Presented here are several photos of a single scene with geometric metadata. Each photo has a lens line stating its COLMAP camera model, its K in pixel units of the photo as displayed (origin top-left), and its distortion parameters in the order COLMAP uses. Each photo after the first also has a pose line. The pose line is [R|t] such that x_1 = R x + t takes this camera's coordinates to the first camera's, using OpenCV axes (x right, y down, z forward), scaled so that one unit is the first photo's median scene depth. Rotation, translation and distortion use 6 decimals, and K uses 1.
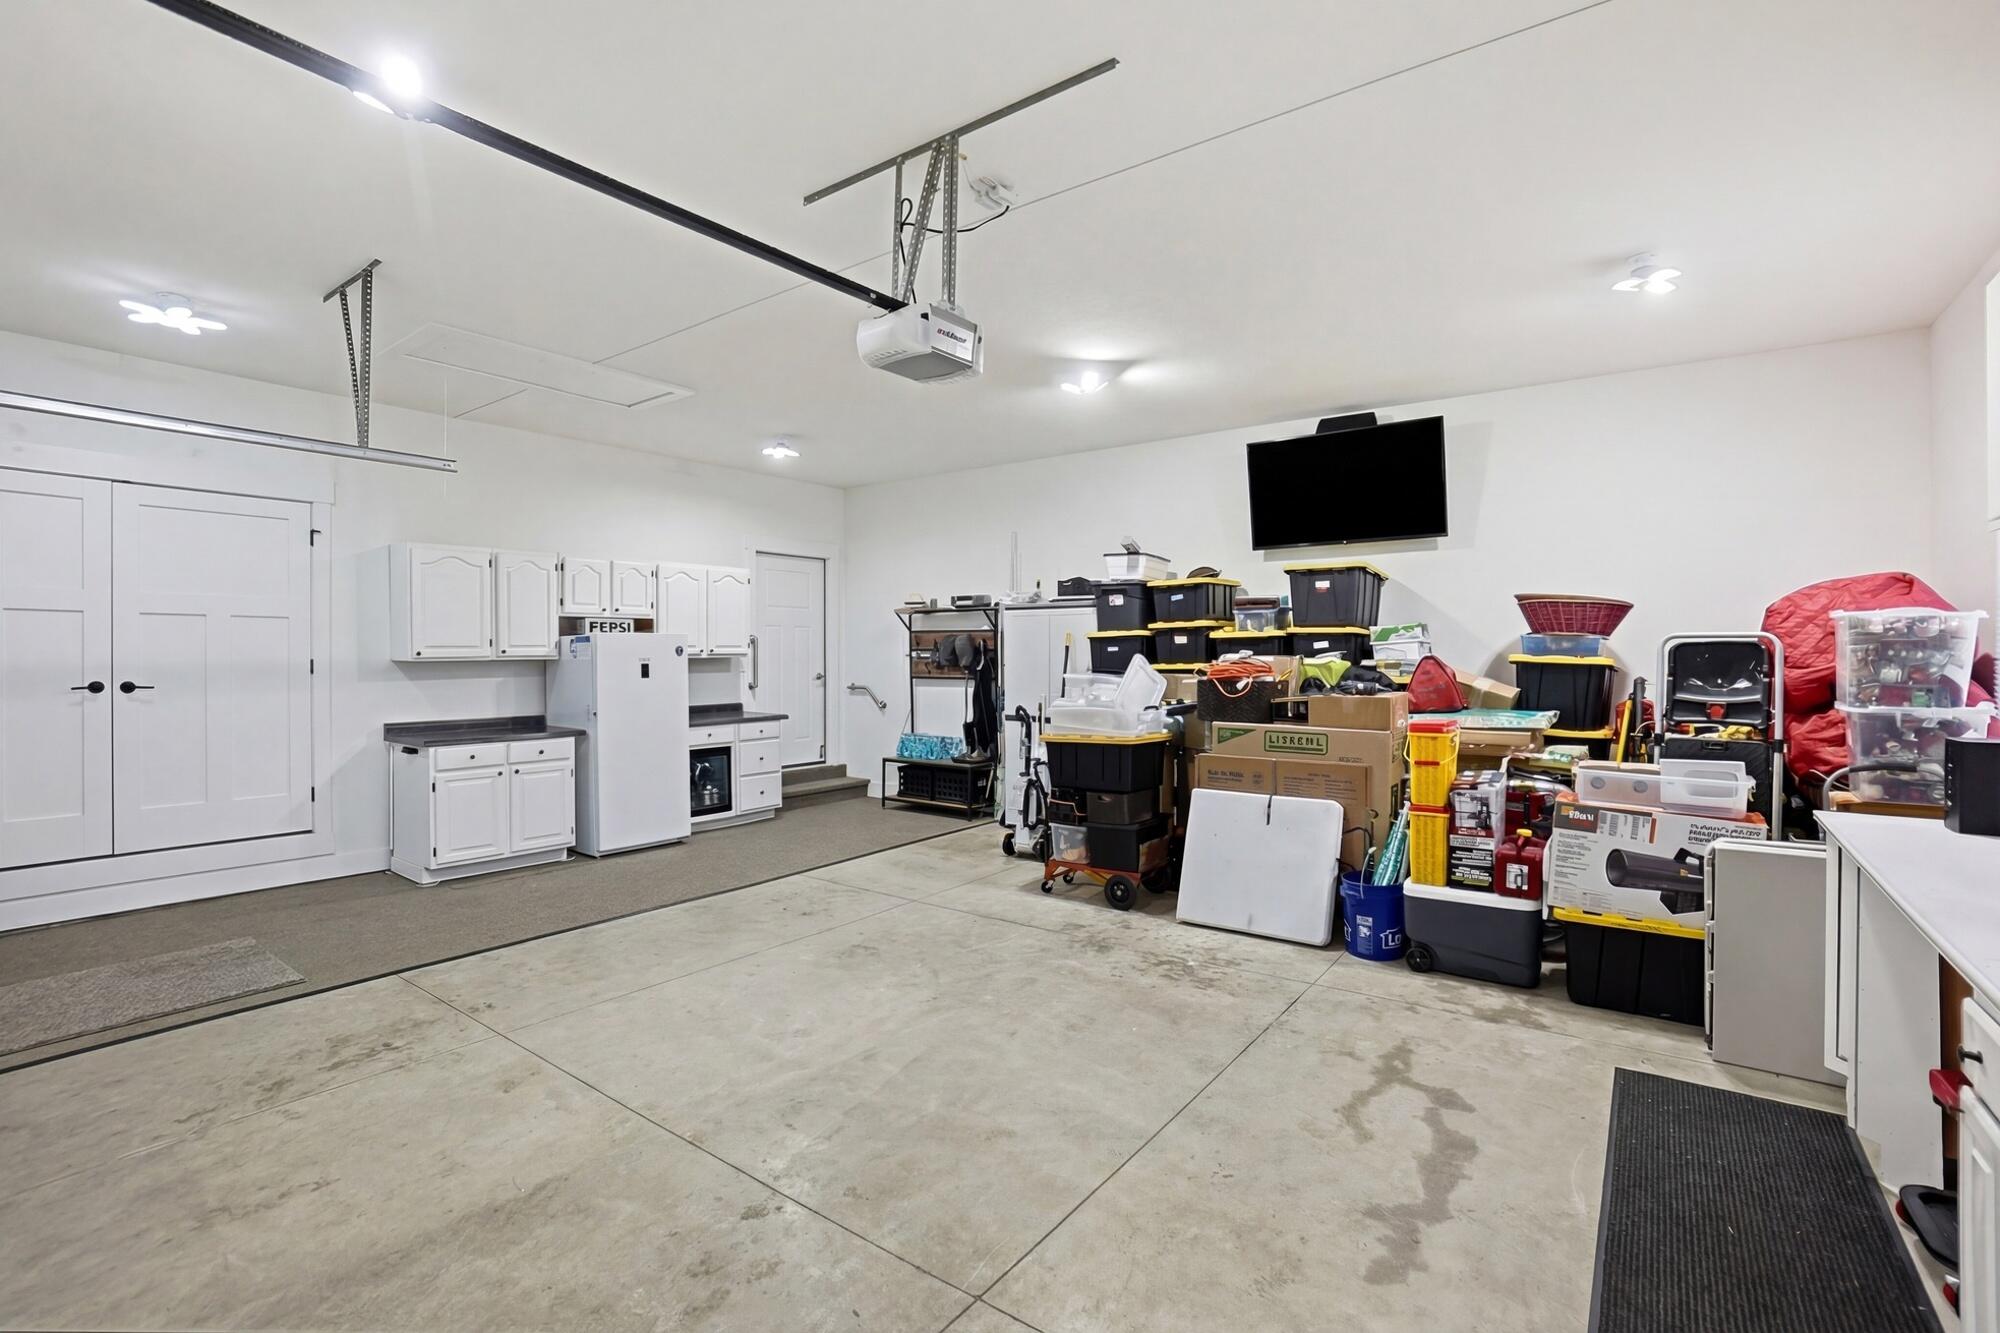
lens RADIAL K [[888.1, 0, 1004.9], [0, 888.1, 660.0], [0, 0, 1]] dist [-0.024982, 0.000806]
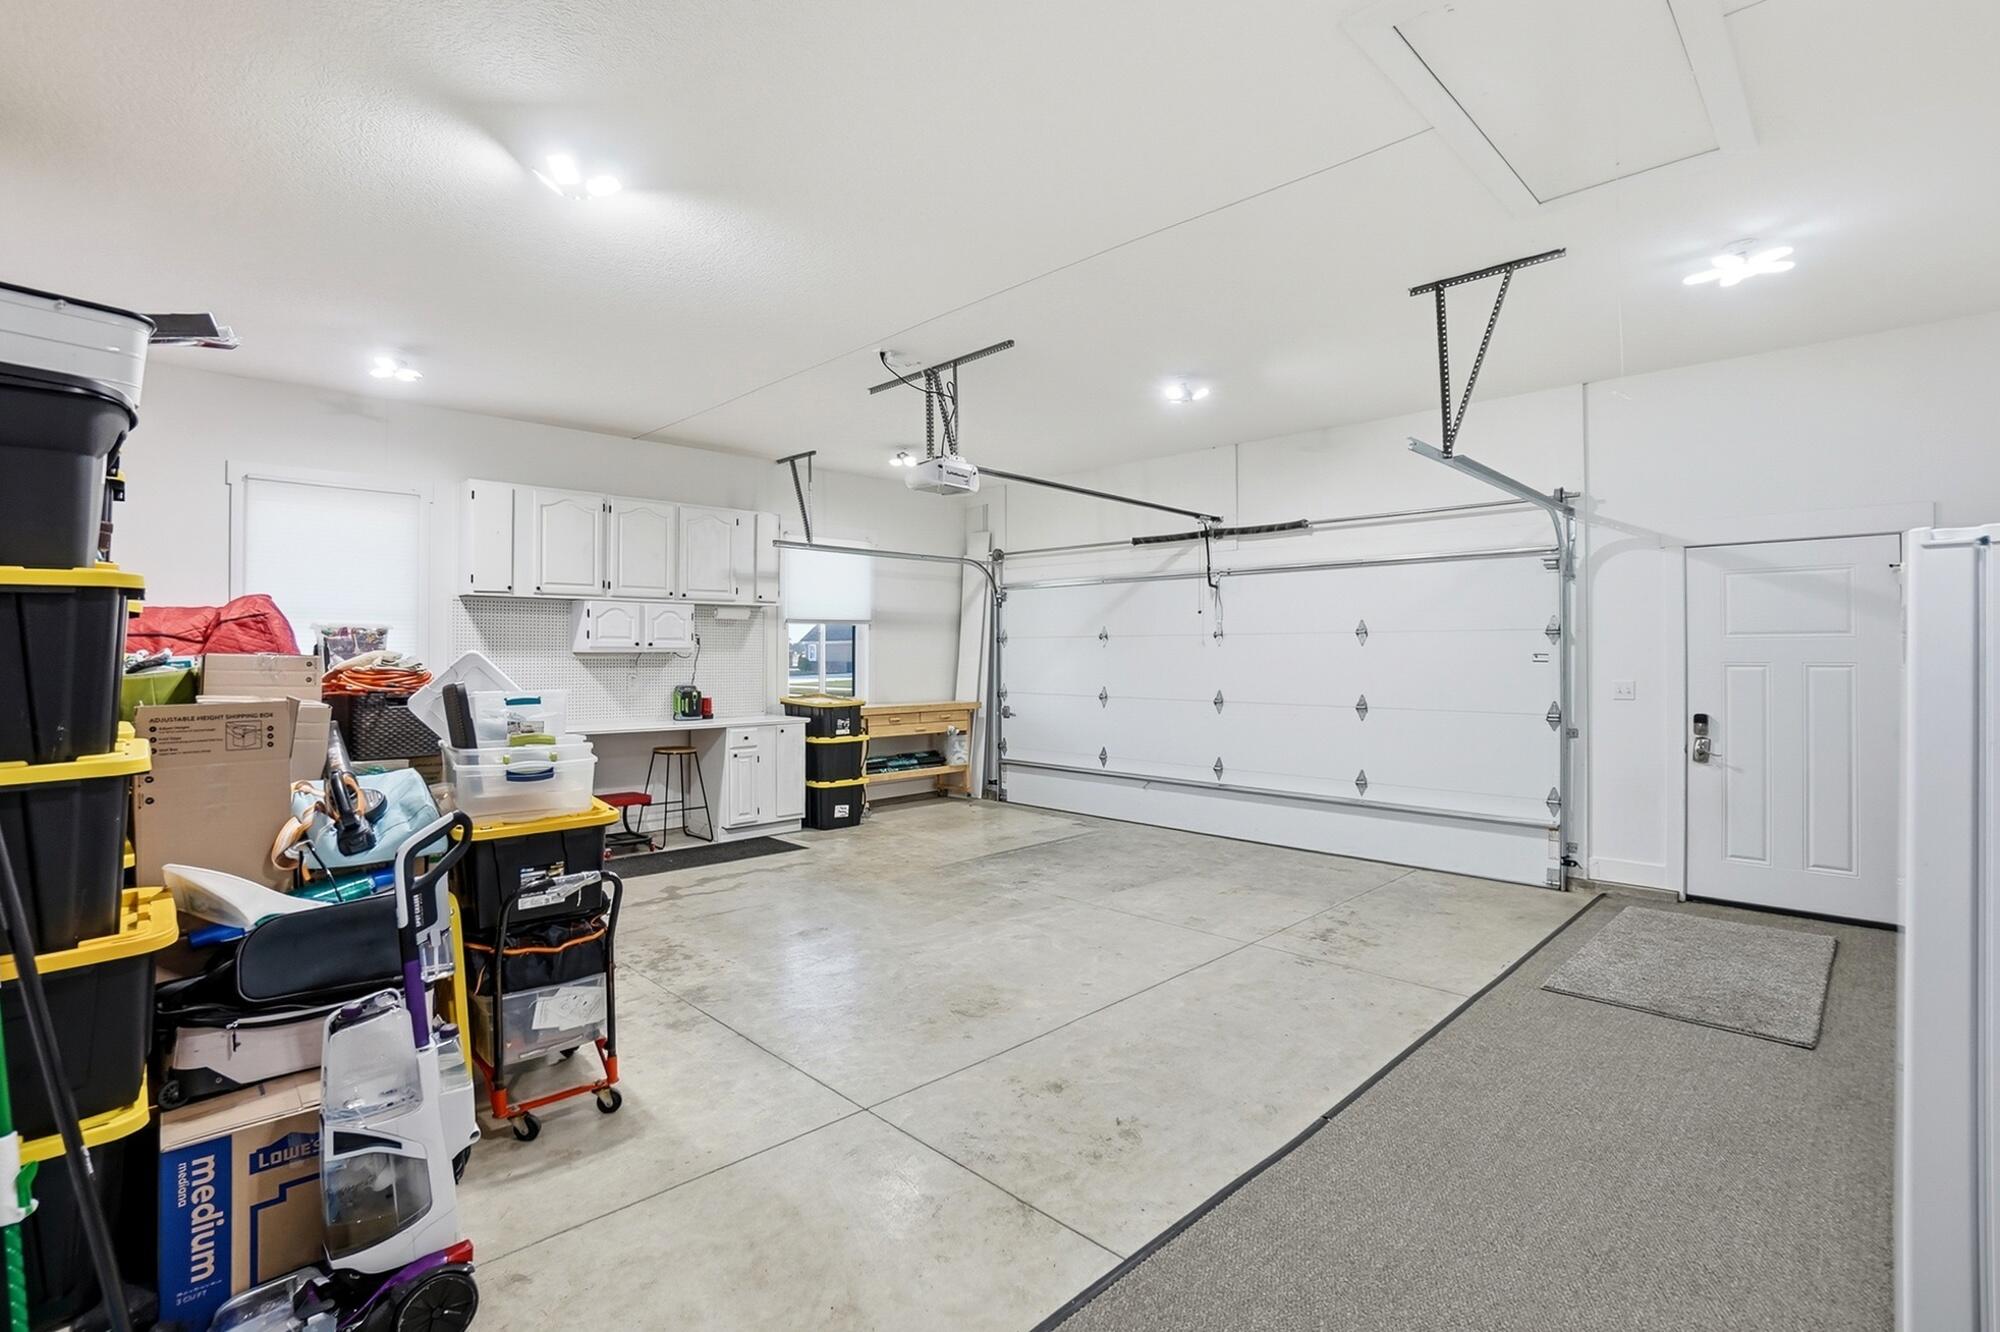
lens RADIAL K [[888.1, 0, 1001.4], [0, 888.1, 645.6], [0, 0, 1]] dist [-0.024982, 0.000806]
pose [[-0.988357, 0.003553, 0.152113, -0.321760], [0.003667, 0.999993, 0.000472, -0.012403], [-0.152111, 0.001025, -0.988363, 1.835854]]
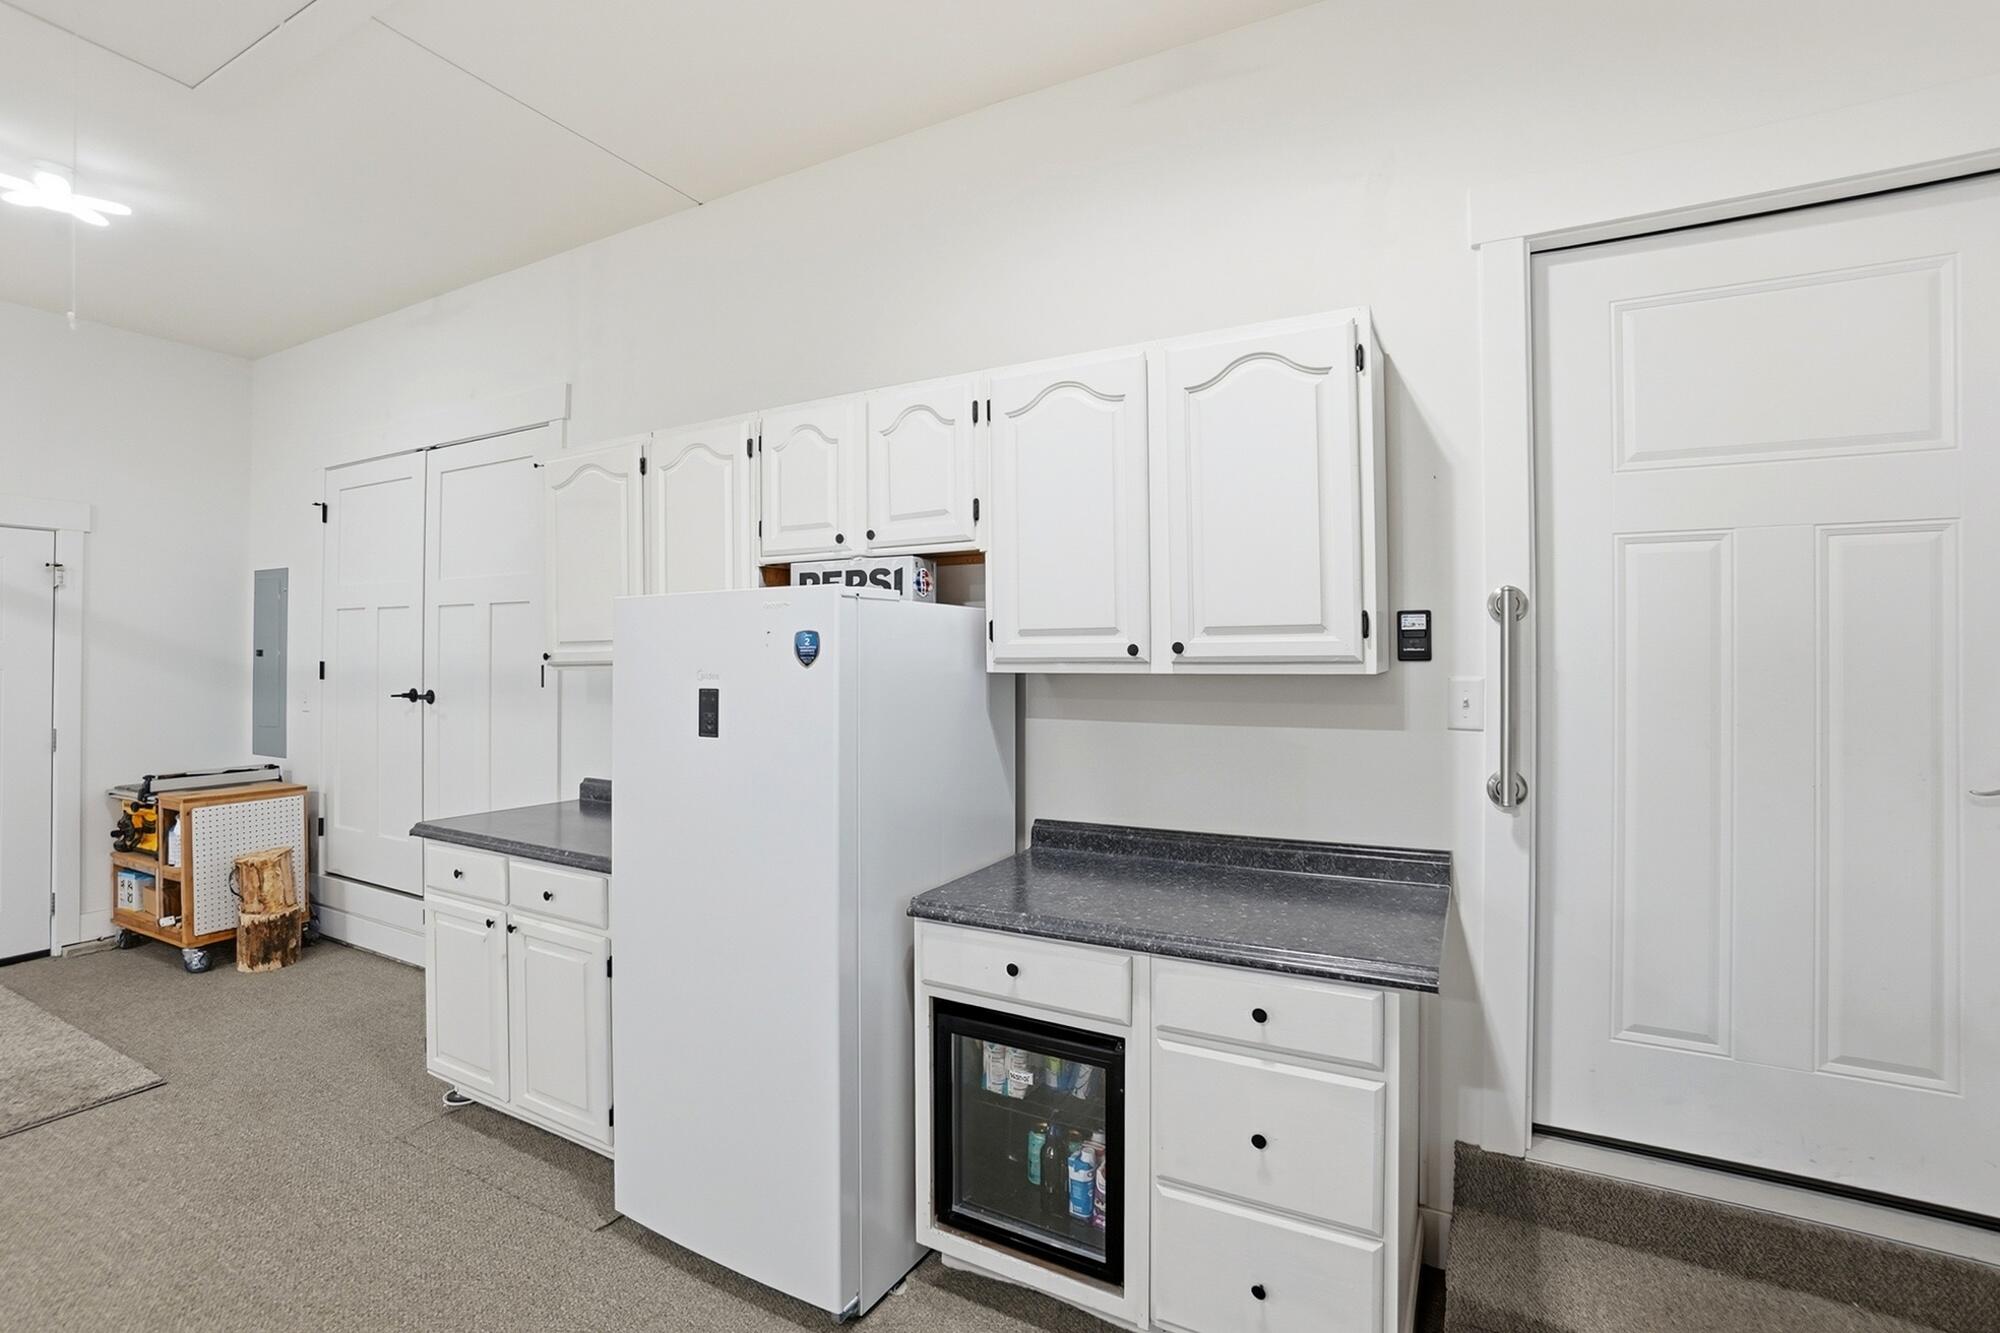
lens RADIAL K [[888.1, 0, 1002.5], [0, 888.1, 657.7], [0, 0, 1]] dist [-0.024982, 0.000806]
pose [[0.136635, 0.000243, -0.990621, -0.121471], [-0.009408, 0.999955, -0.001052, -0.010760], [0.990577, 0.009463, 0.136631, 1.568428]]
